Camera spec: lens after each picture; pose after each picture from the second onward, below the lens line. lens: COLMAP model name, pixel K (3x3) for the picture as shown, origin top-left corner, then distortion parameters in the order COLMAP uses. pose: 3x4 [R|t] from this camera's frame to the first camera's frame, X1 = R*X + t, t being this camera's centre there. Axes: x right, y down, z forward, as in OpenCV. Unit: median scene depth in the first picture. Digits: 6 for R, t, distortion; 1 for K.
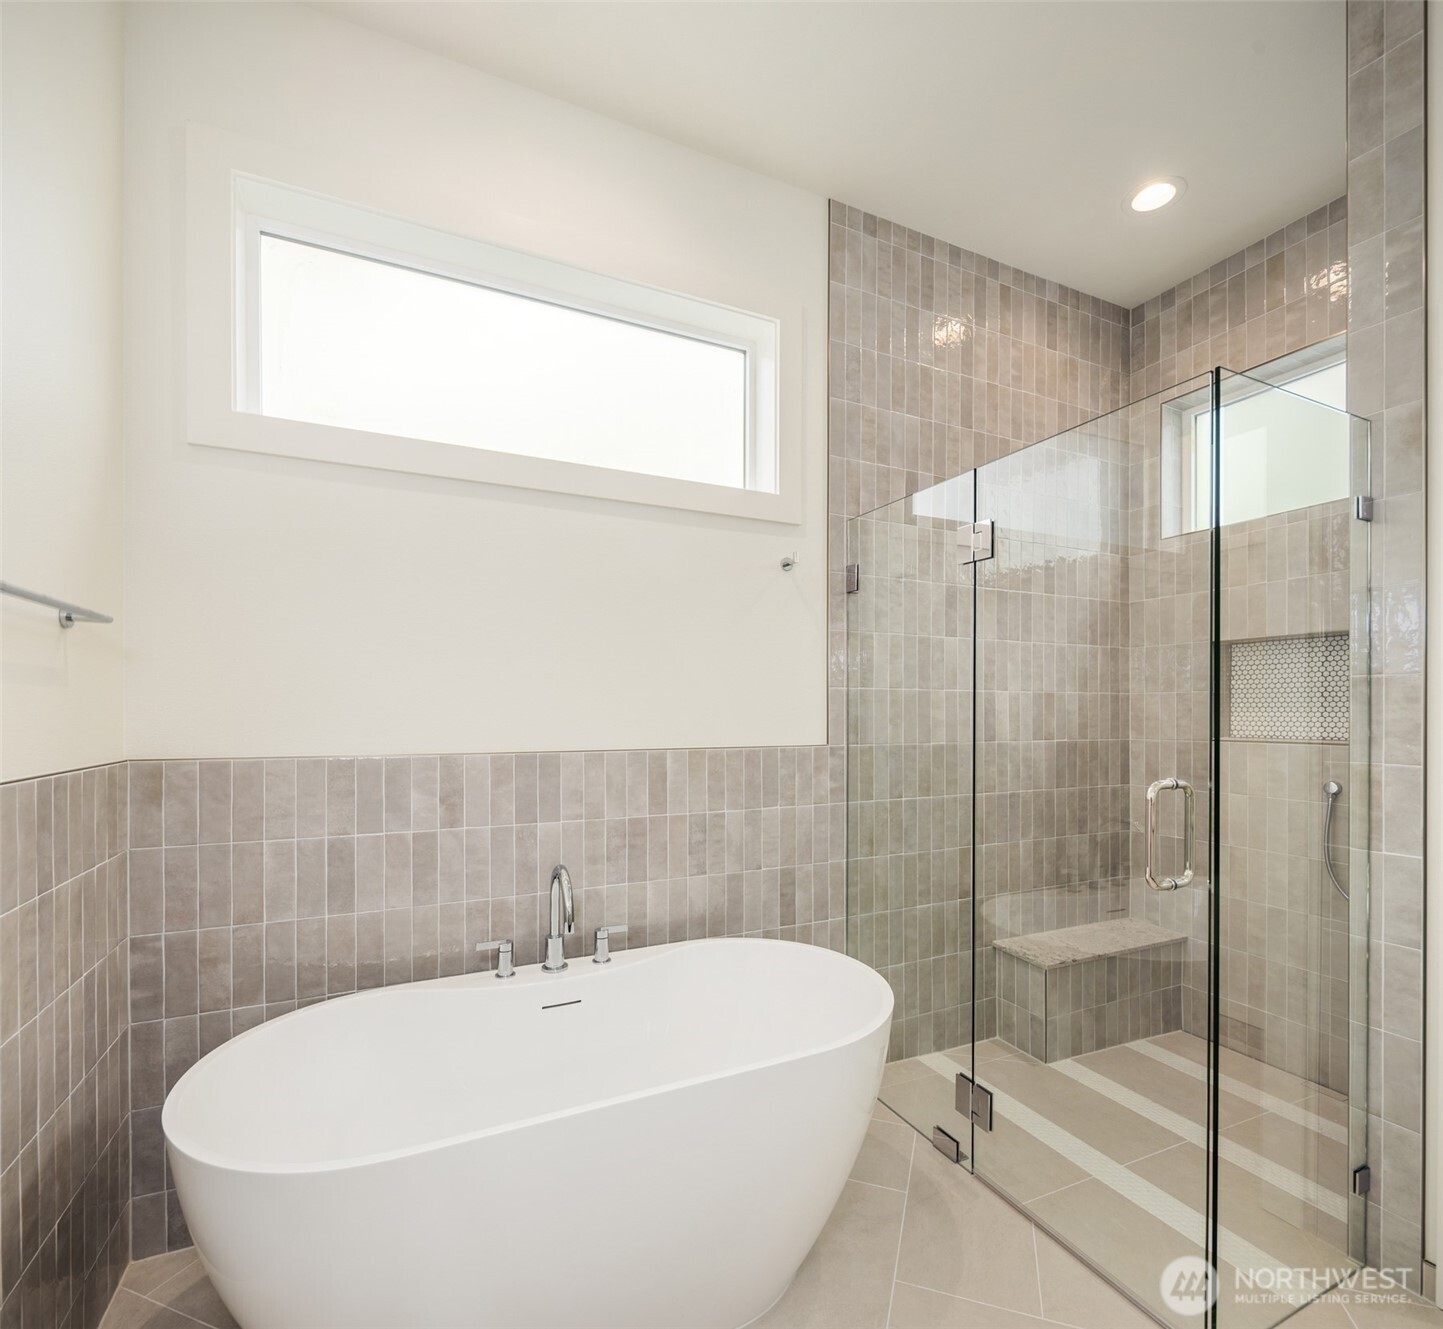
lens RADIAL K [[706.9, 0, 723.0], [0, 706.9, 714.3], [0, 0, 1]] dist [-0.002828, -0.000985]
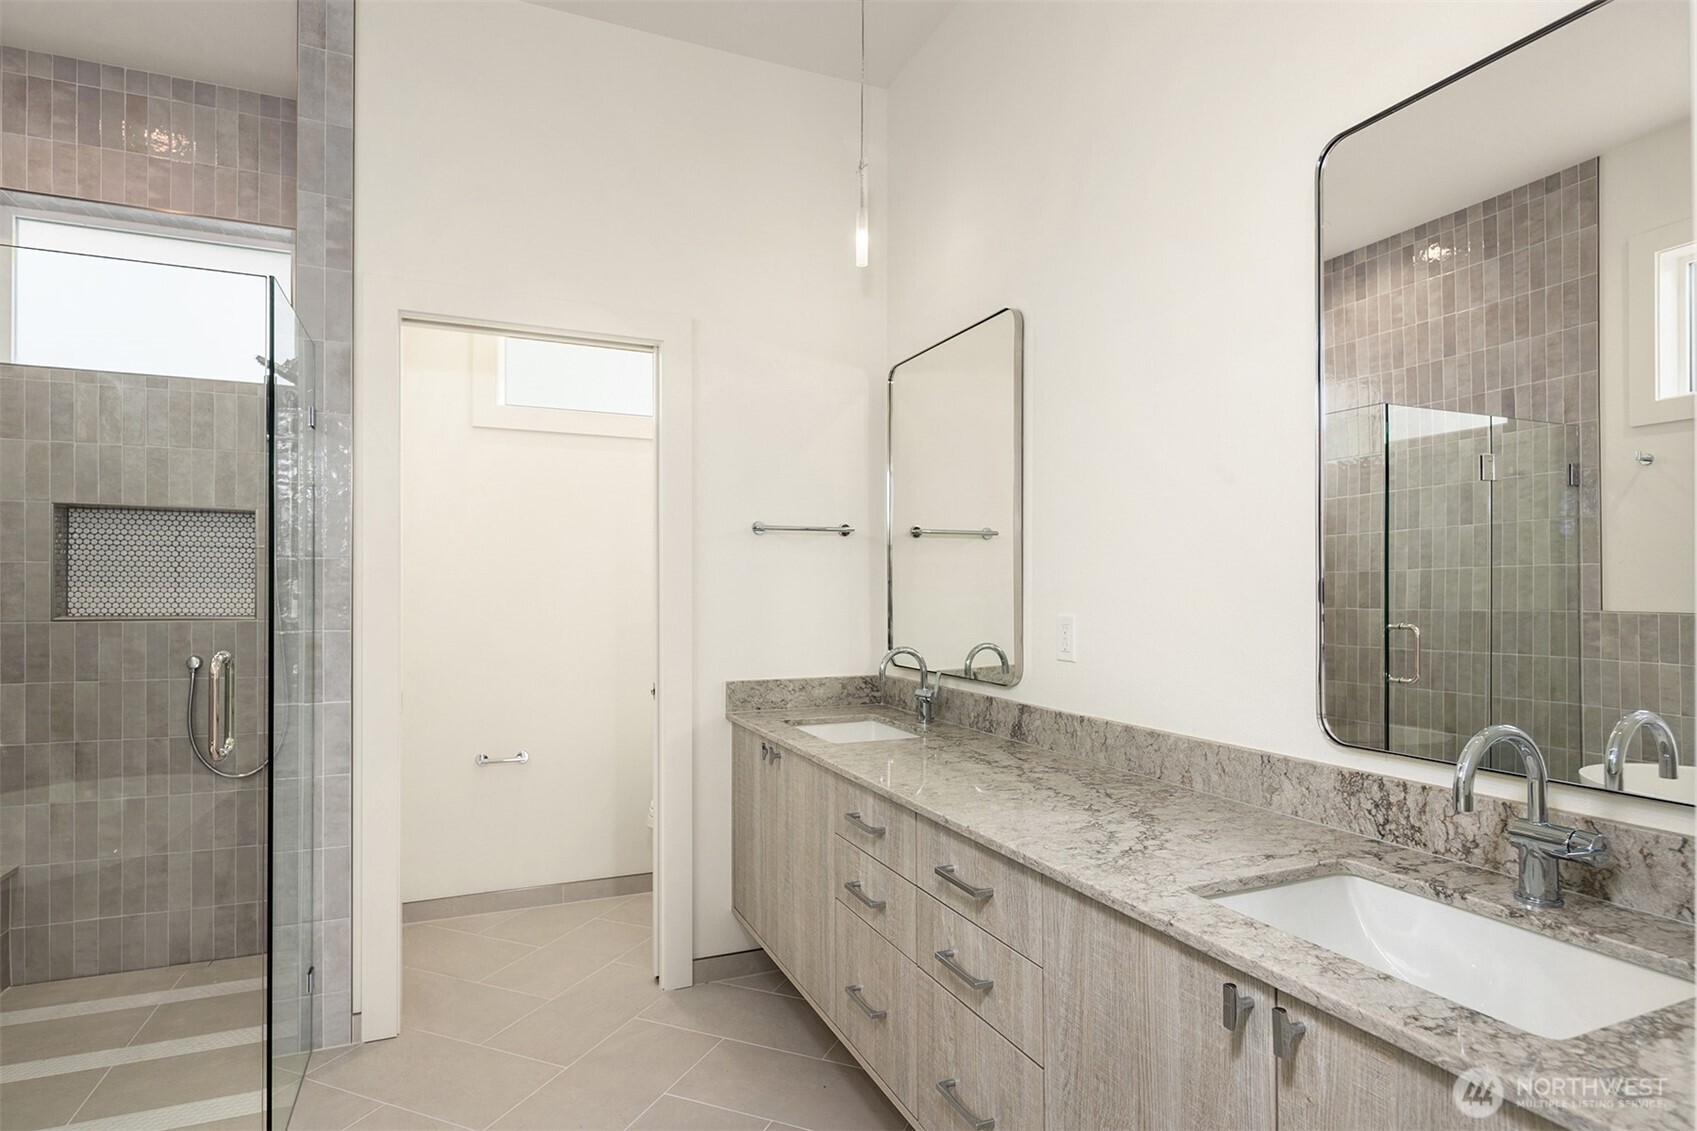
lens RADIAL K [[876.6, 0, 842.4], [0, 876.6, 586.1], [0, 0, 1]] dist [0.001221, 0.000059]
pose [[0.040099, 0.006336, 0.999176, -0.319319], [-0.001957, 0.999978, -0.006262, 0.000729], [-0.999194, -0.001704, 0.040111, 0.022140]]
